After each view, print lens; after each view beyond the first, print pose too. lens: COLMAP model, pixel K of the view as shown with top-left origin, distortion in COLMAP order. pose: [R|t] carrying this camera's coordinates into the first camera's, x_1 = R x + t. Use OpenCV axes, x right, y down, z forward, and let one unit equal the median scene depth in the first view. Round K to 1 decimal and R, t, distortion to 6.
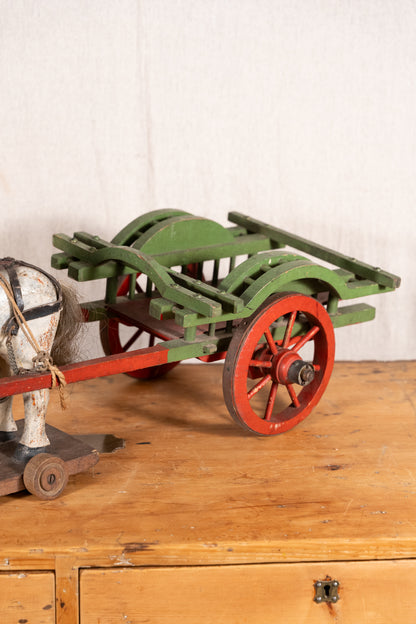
lens RADIAL K [[1467.8, 0, 207.6], [0, 1467.8, 326.0], [0, 0, 1]] dist [0.005356, -0.114527]
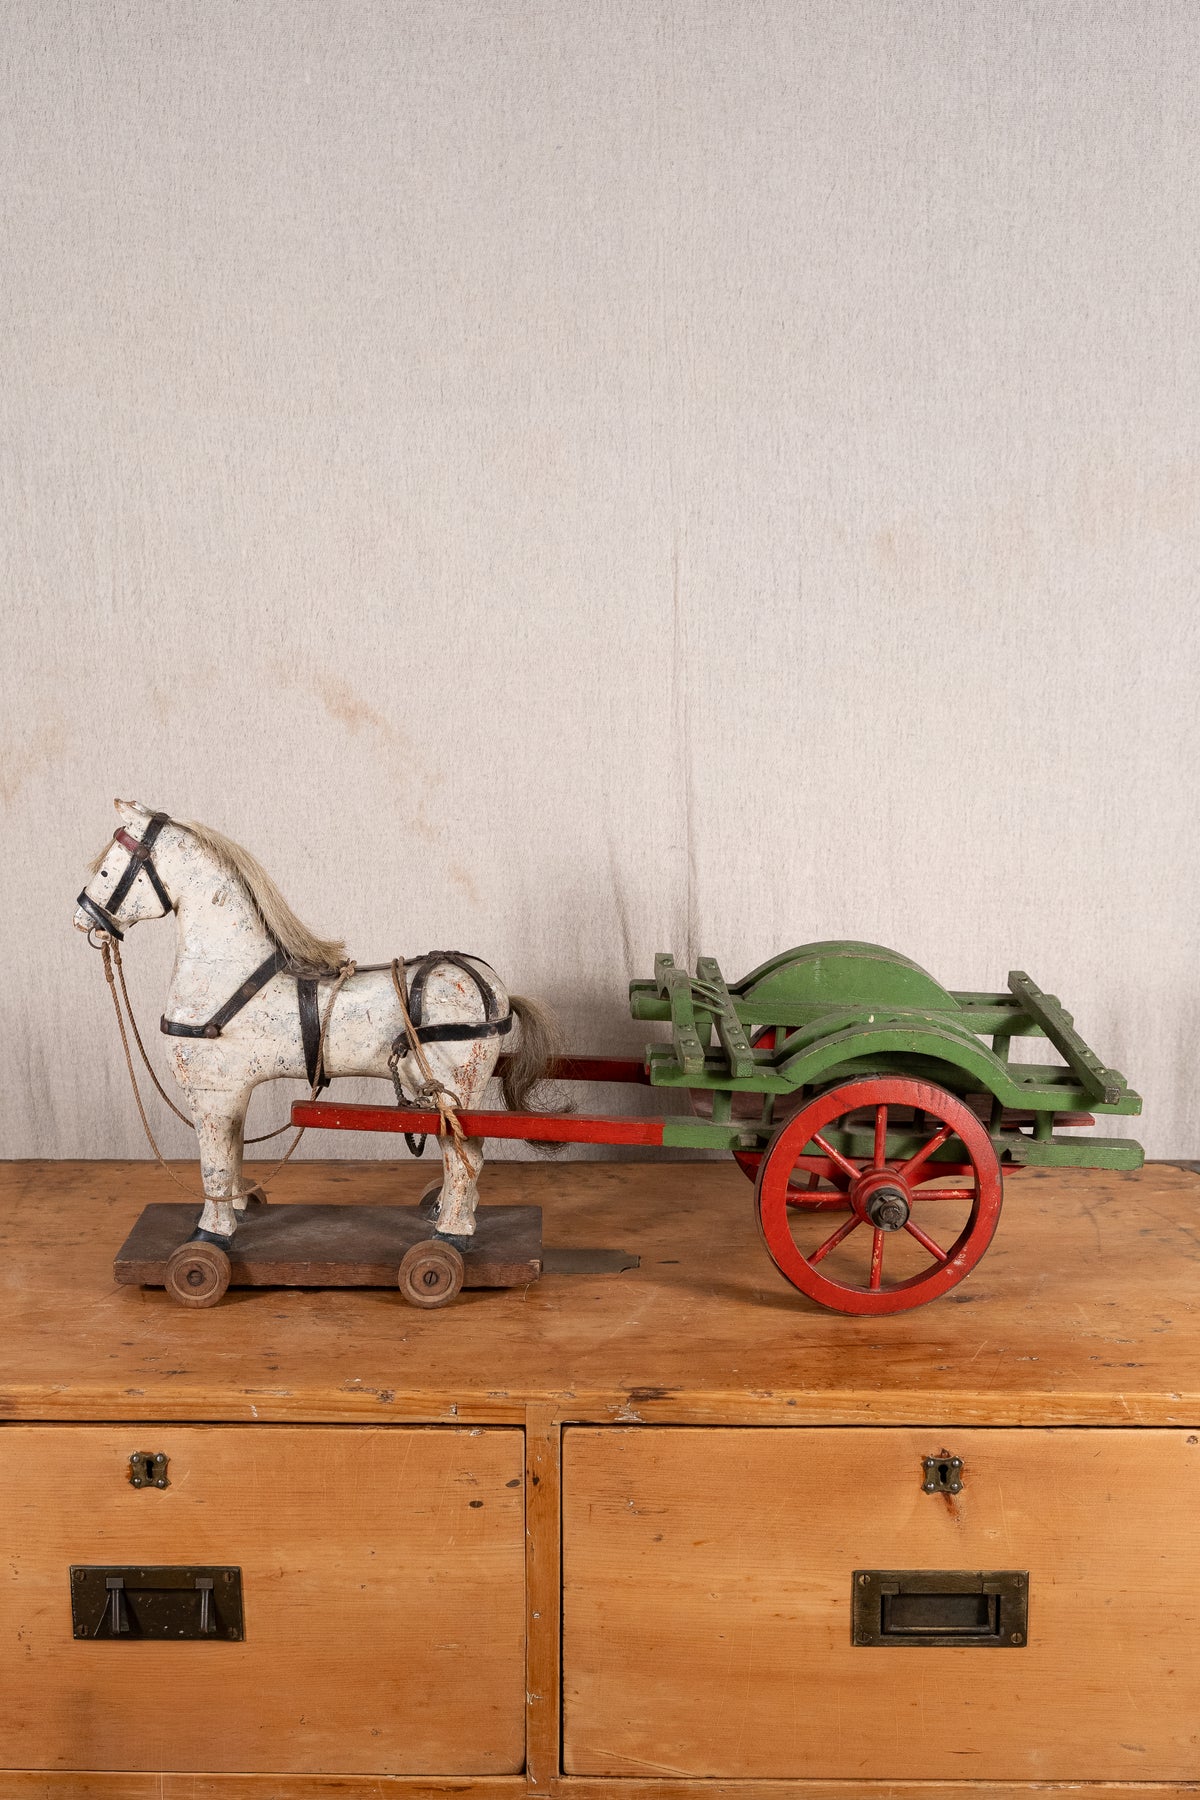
lens RADIAL K [[2420.7, 0, 528.4], [0, 2420.7, 1033.7], [0, 0, 1]] dist [-0.001828, 0.011379]
pose [[0.992392, 0.008151, -0.122848, 0.028856], [-0.019032, 0.995969, -0.087660, 0.082476], [0.121638, 0.089331, 0.988547, -0.091212]]
